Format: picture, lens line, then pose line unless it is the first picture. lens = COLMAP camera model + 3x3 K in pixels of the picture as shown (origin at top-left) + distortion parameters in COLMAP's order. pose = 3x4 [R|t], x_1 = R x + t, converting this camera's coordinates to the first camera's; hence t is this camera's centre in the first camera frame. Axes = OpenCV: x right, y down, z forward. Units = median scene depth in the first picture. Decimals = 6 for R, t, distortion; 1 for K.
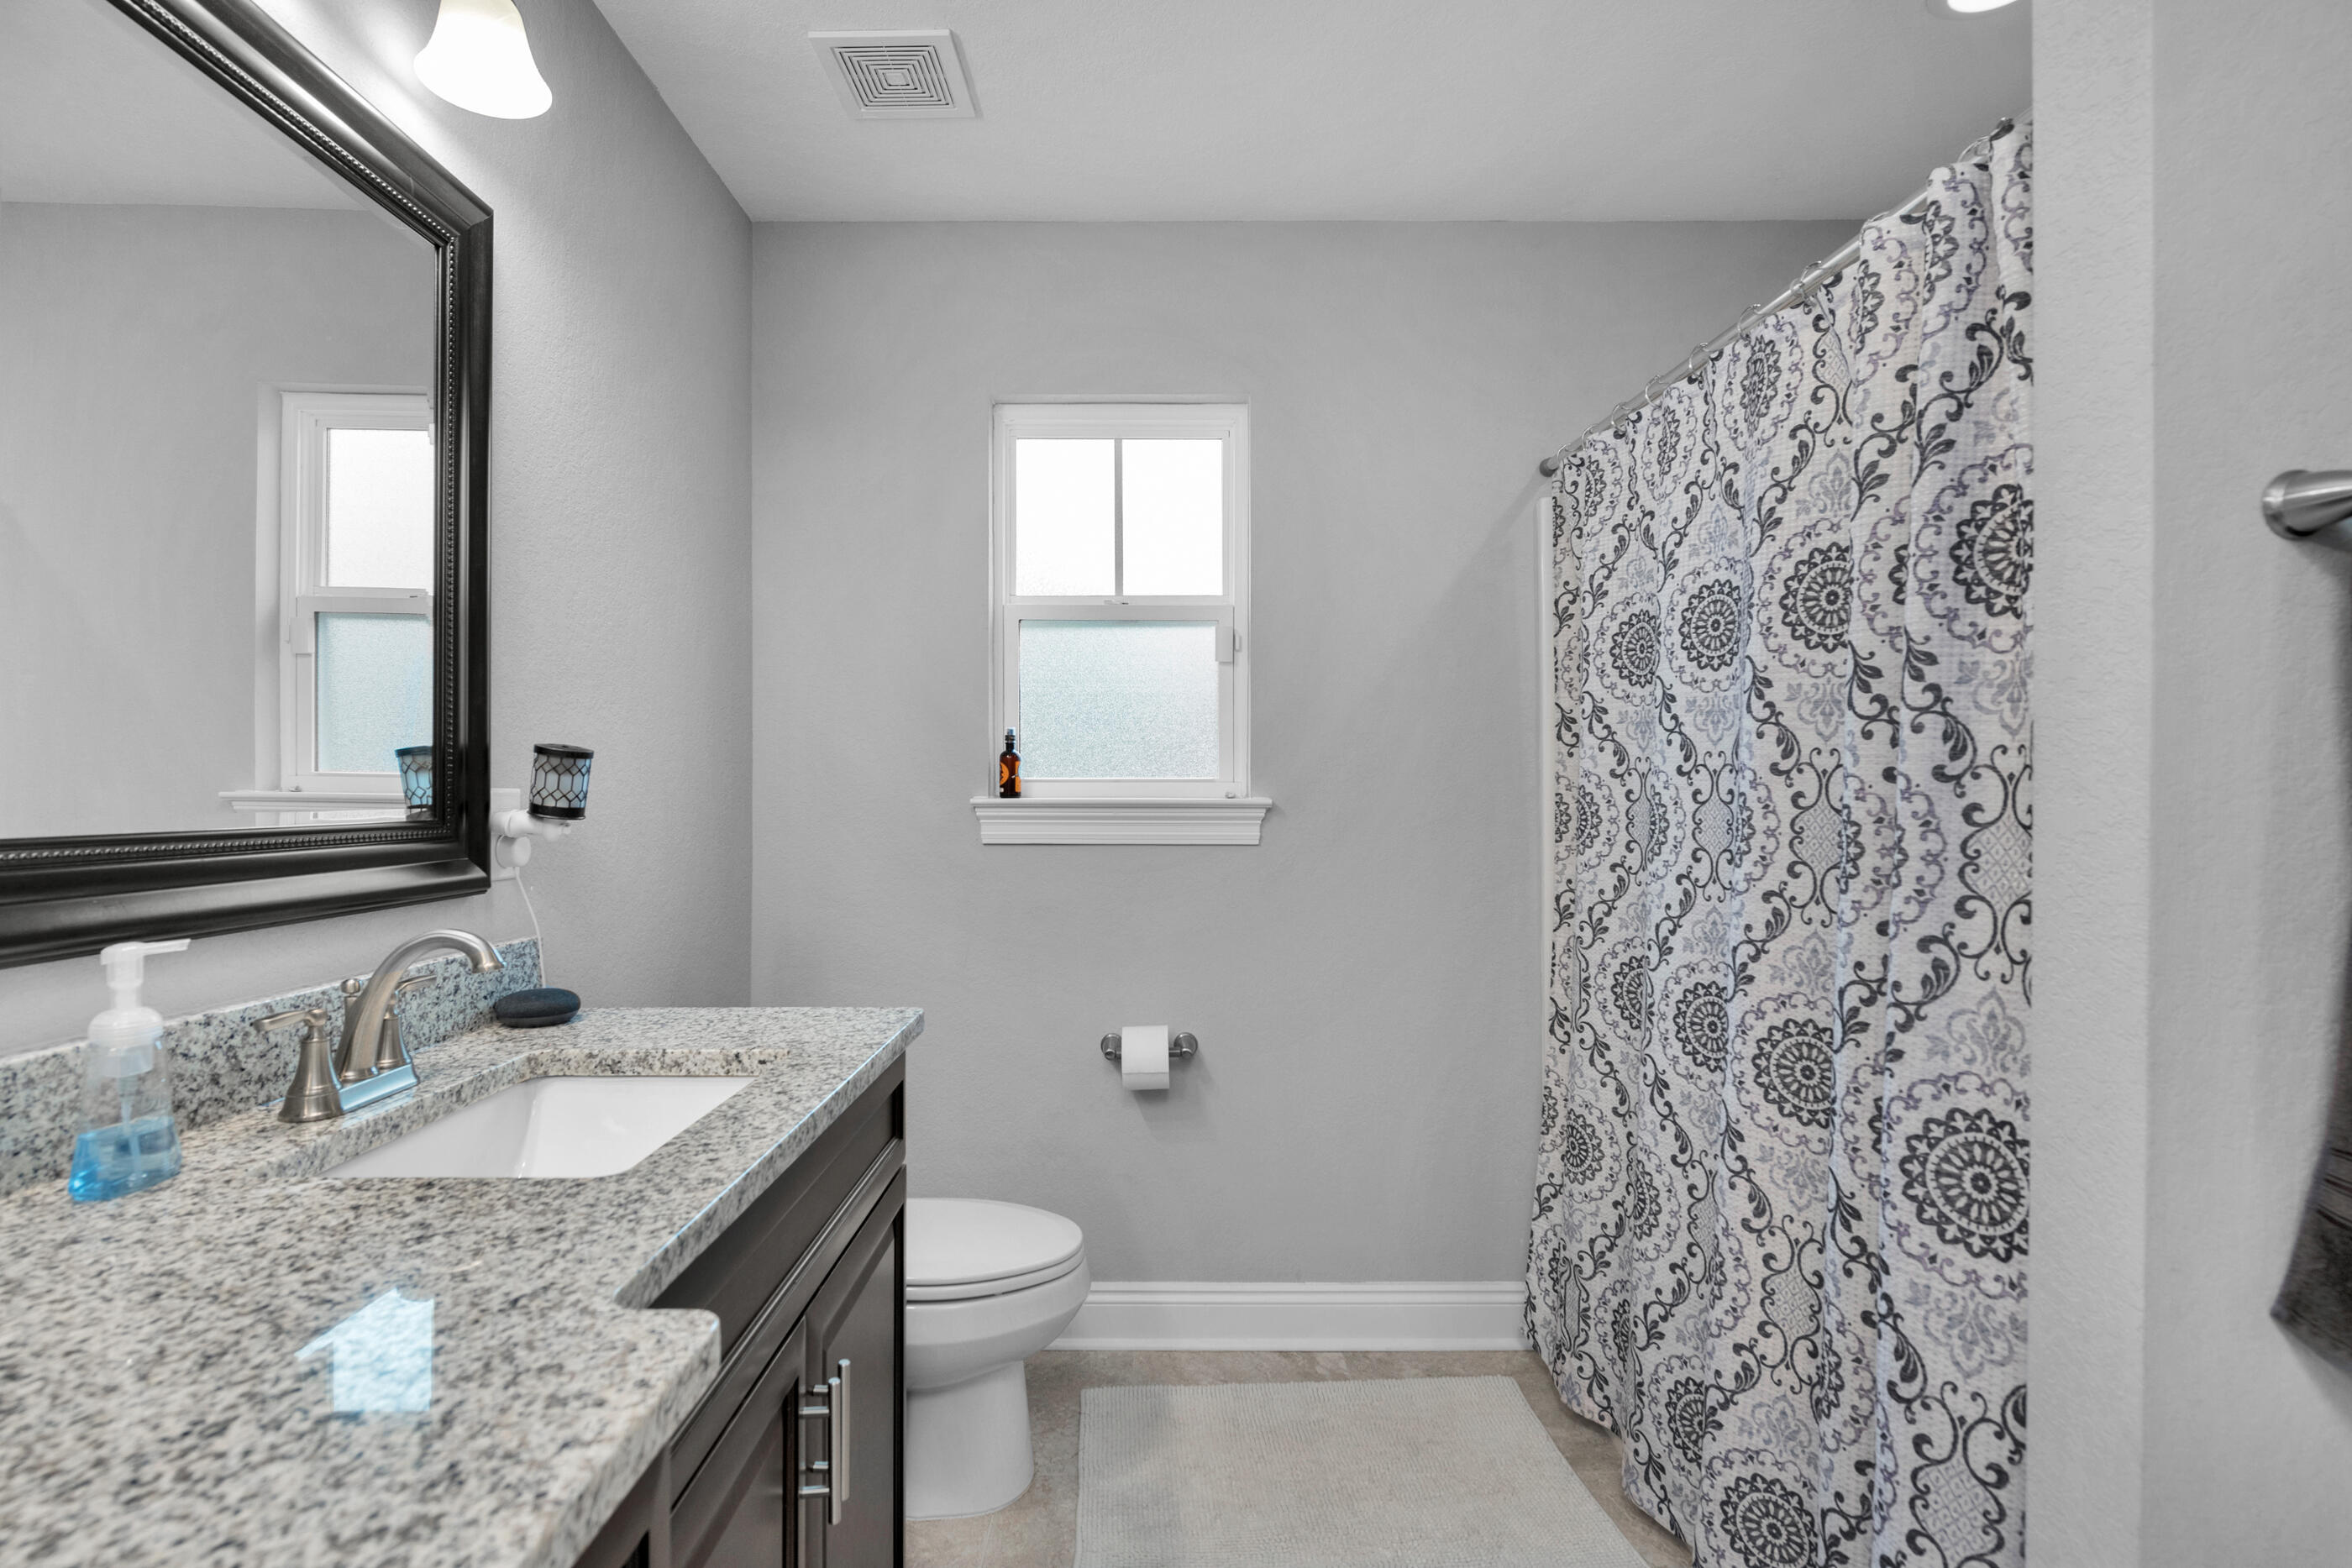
lens RADIAL K [[1131.3, 0, 1176.0], [0, 1131.3, 784.0], [0, 0, 1]] dist [0.013346, 0.000378]
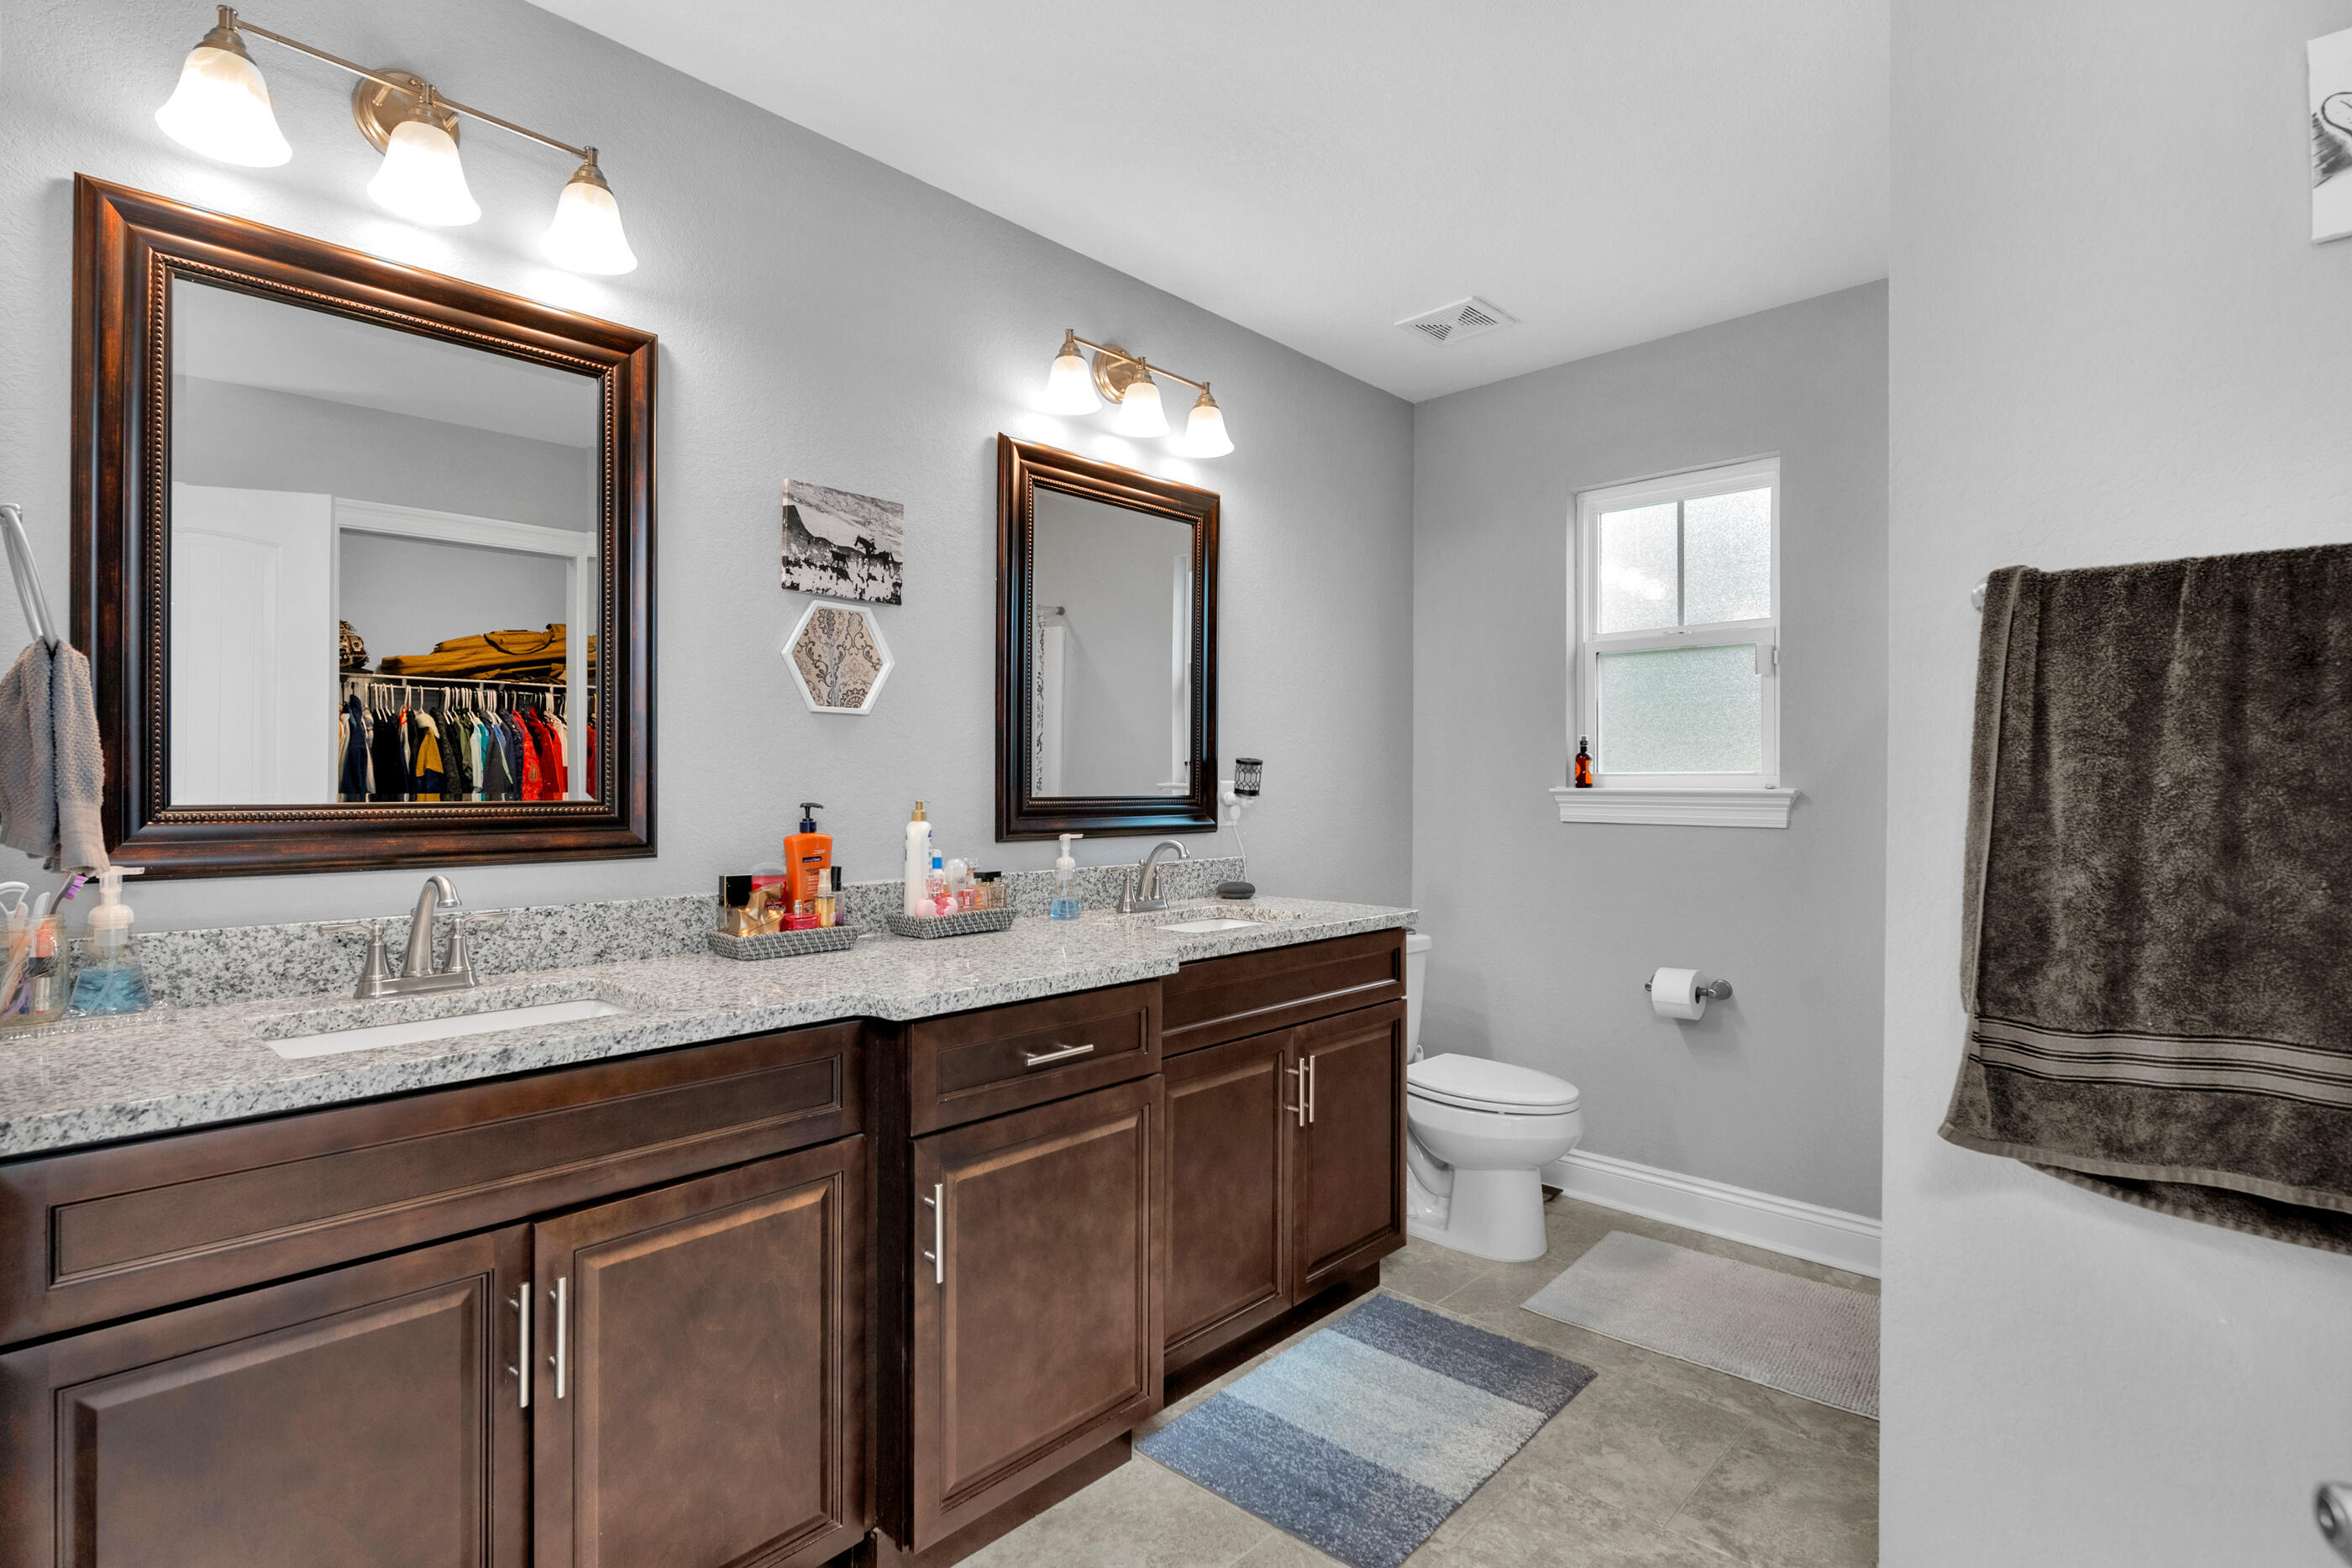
lens RADIAL K [[1131.3, 0, 1176.0], [0, 1131.3, 784.0], [0, 0, 1]] dist [0.013346, 0.000378]
pose [[0.719702, 0.001217, -0.694282, 0.458593], [0.001984, 0.999991, 0.003809, 0.001613], [0.694280, -0.004119, 0.719693, -0.310469]]
